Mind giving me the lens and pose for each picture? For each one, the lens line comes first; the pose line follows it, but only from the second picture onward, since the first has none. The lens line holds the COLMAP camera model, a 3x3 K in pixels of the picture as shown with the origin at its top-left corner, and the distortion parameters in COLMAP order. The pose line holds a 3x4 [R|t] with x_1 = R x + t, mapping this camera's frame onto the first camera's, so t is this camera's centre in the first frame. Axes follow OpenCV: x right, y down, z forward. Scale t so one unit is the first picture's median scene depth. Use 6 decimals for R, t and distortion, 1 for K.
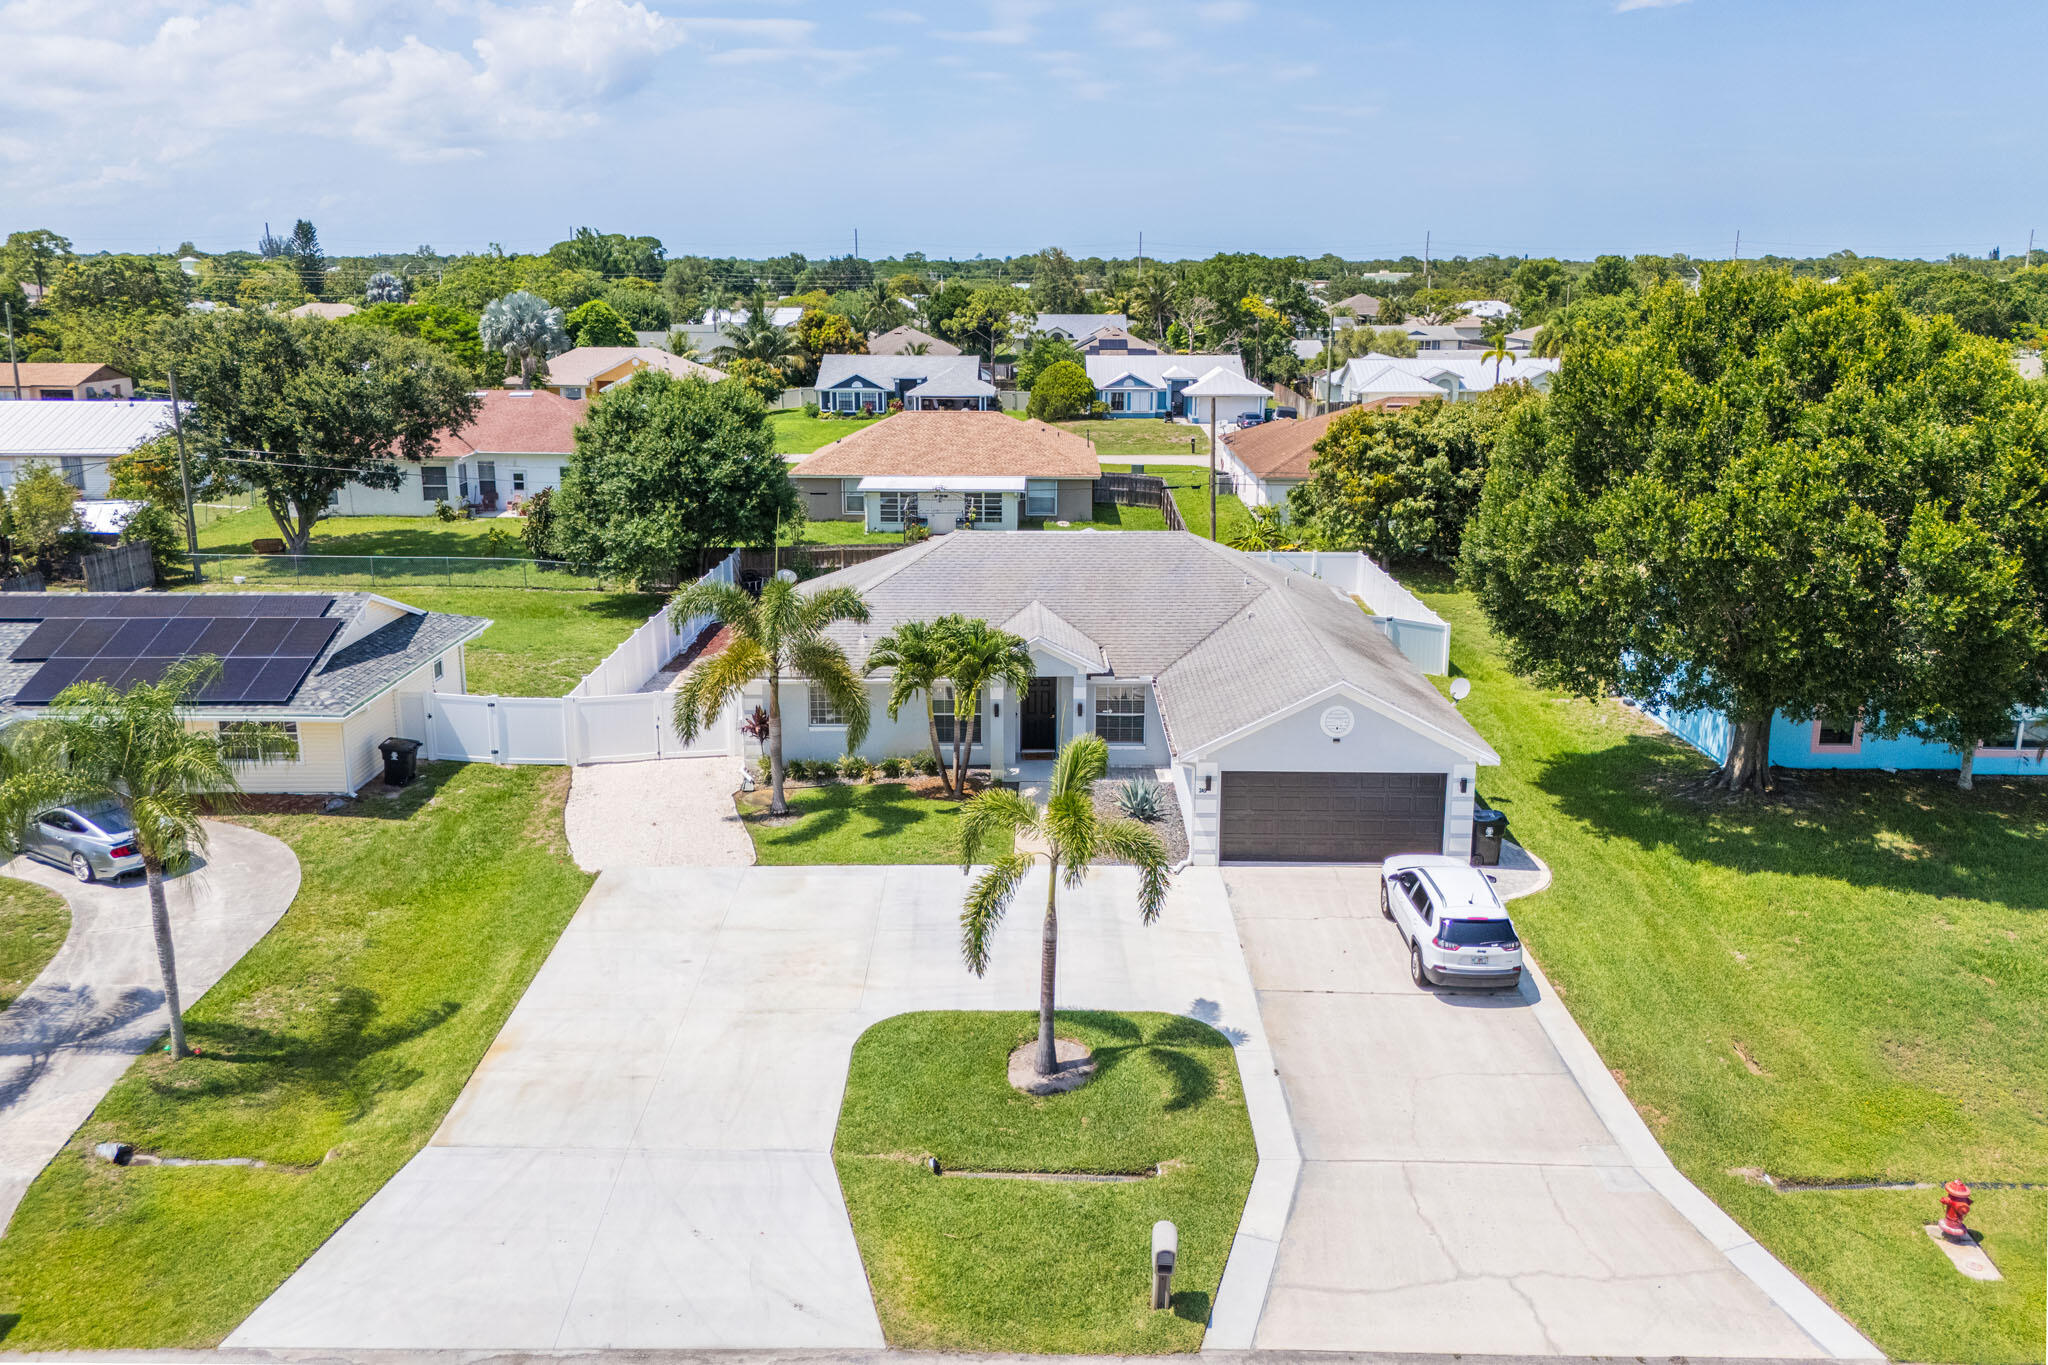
lens RADIAL K [[1526.2, 0, 1040.1], [0, 1526.2, 636.5], [0, 0, 1]] dist [0.066505, -0.078124]
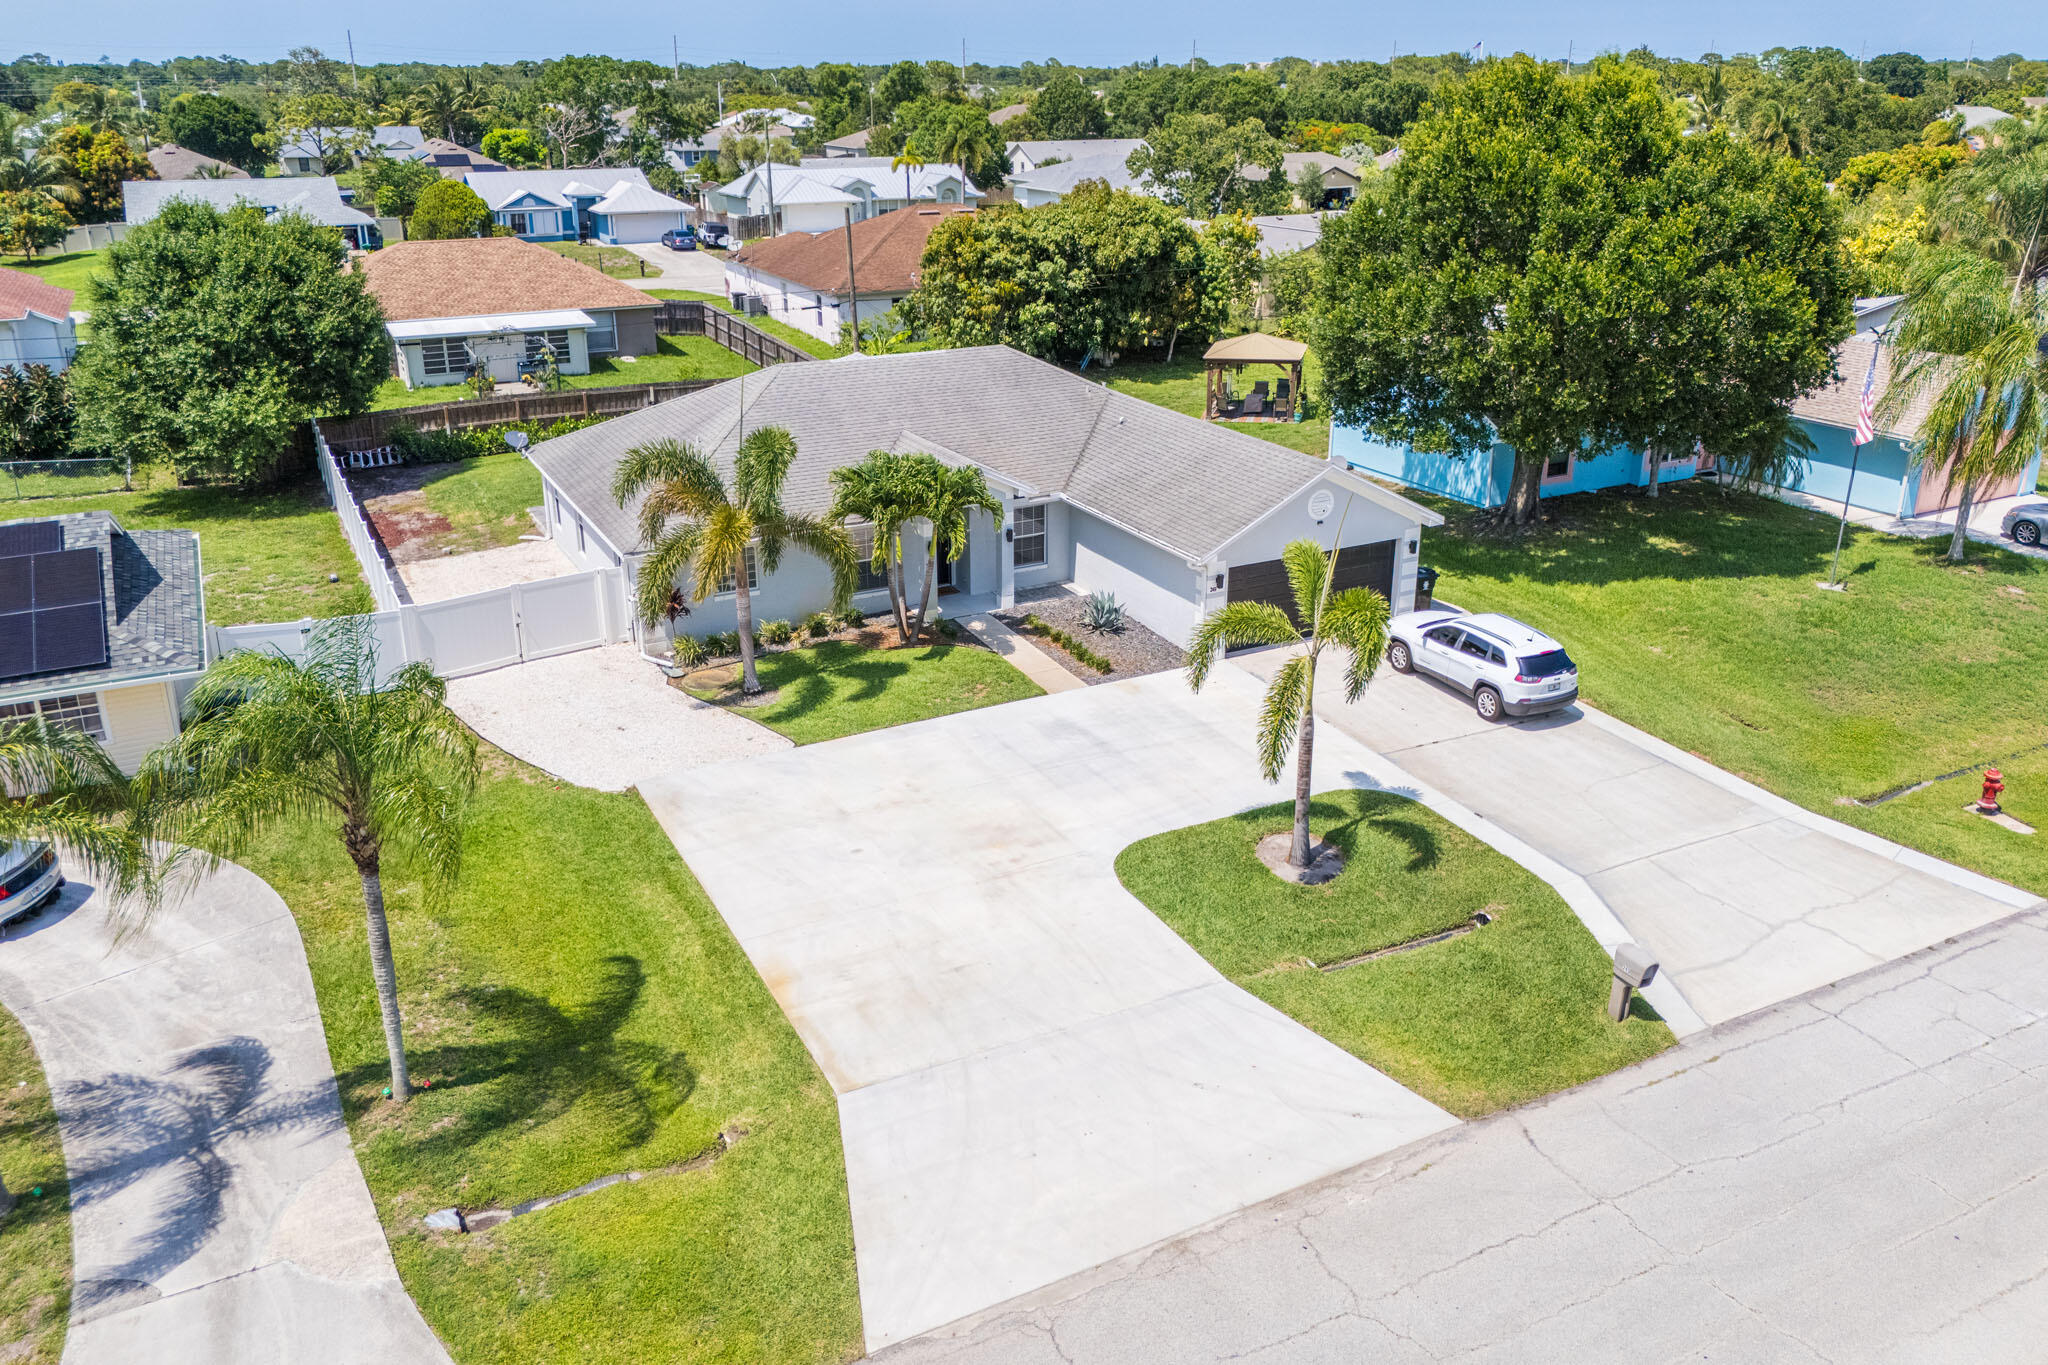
lens RADIAL K [[1526.2, 0, 1040.1], [0, 1526.2, 636.5], [0, 0, 1]] dist [0.066505, -0.078124]
pose [[0.880320, -0.167930, 0.443662, -0.396525], [0.116257, 0.983098, 0.141434, -0.023742], [-0.459914, -0.072928, 0.884964, 0.117539]]
